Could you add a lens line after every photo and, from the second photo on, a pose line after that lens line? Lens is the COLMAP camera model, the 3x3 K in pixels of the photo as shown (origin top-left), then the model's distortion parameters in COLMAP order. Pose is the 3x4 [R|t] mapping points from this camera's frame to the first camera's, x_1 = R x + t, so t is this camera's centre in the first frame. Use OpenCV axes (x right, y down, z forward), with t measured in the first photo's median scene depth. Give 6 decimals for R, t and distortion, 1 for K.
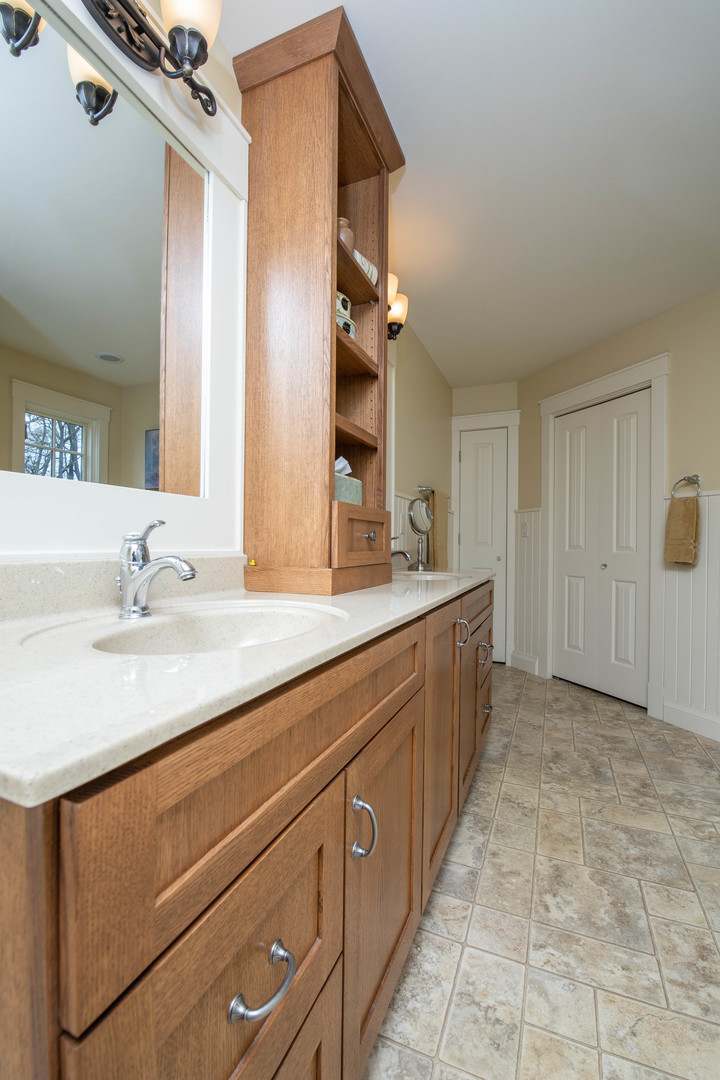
lens RADIAL K [[468.0, 0, 358.7], [0, 468.0, 541.7], [0, 0, 1]] dist [-0.019451, -0.001802]
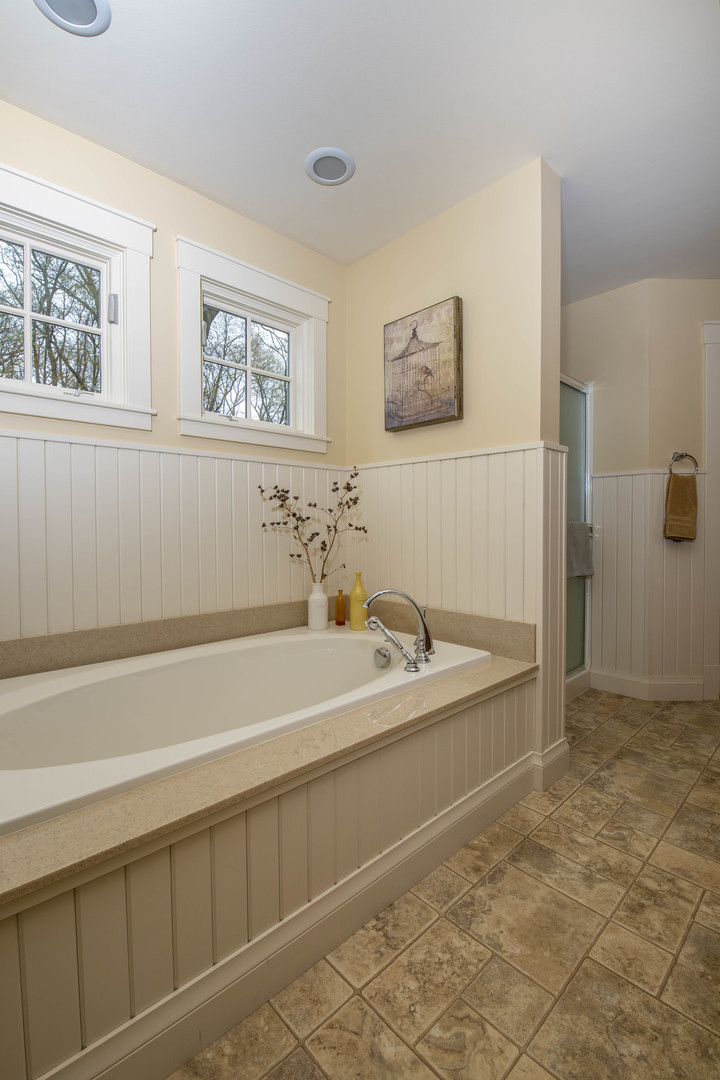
lens RADIAL K [[468.0, 0, 355.5], [0, 468.0, 539.6], [0, 0, 1]] dist [-0.019451, -0.001802]
pose [[-0.910065, -0.024096, 0.413764, 0.733930], [-0.010933, 0.999357, 0.034151, 0.014815], [-0.414320, 0.026556, -0.909744, 1.737985]]
